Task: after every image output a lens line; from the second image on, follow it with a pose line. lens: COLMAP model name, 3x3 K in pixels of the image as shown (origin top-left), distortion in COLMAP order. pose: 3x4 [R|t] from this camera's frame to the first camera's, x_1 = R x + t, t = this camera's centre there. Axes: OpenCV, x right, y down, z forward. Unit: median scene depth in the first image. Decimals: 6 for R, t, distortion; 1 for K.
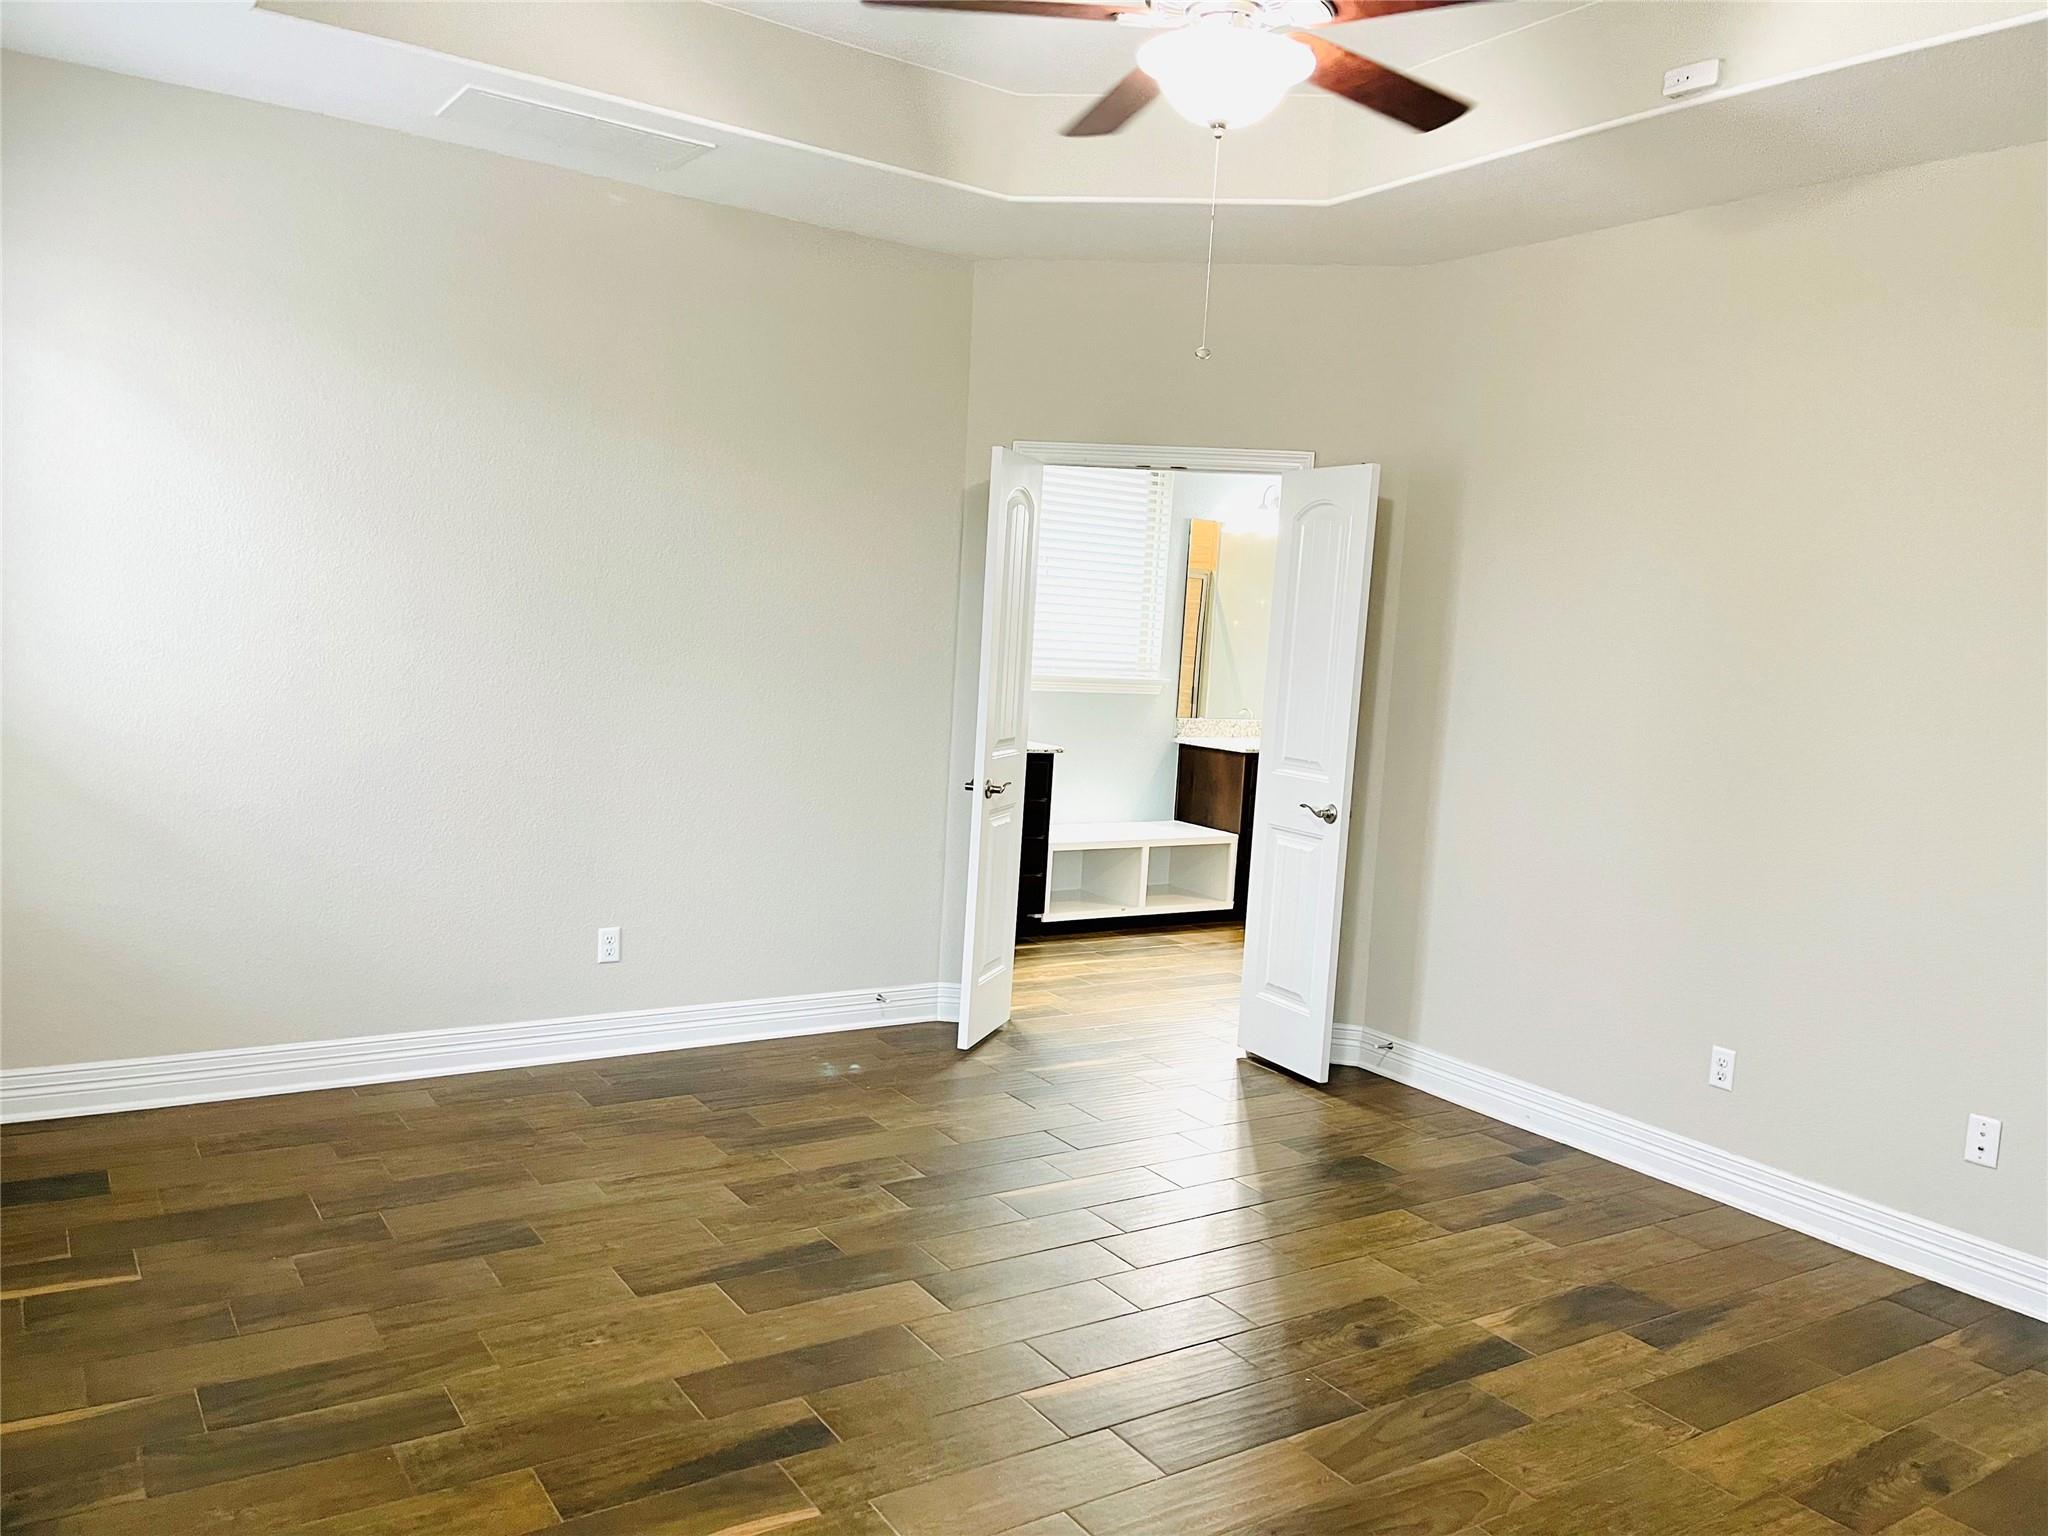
lens RADIAL K [[1553.2, 0, 1024.0], [0, 1553.2, 768.0], [0, 0, 1]] dist [0.061865, -0.097557]
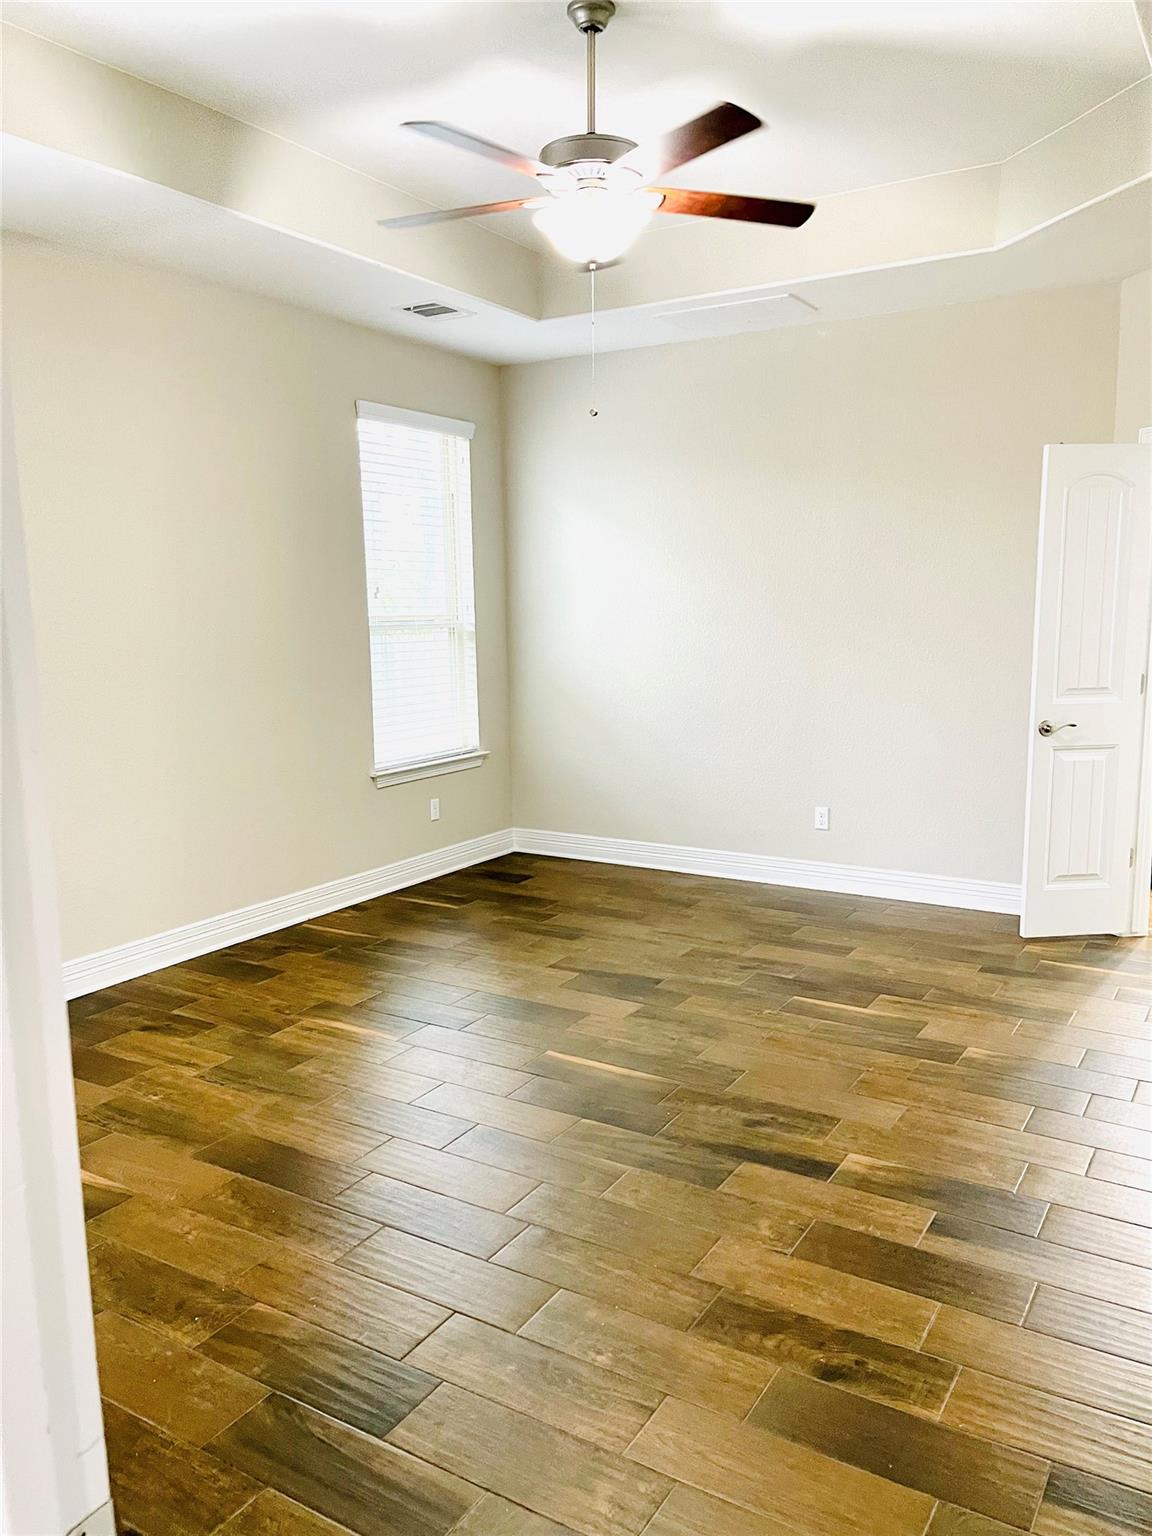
lens RADIAL K [[1164.9, 0, 576.0], [0, 1164.9, 768.0], [0, 0, 1]] dist [0.061865, -0.097557]
pose [[0.402965, 0.071132, -0.912447, 0.975580], [-0.041131, 0.997375, 0.059588, 0.003395], [0.914291, 0.013517, 0.404833, 0.403819]]
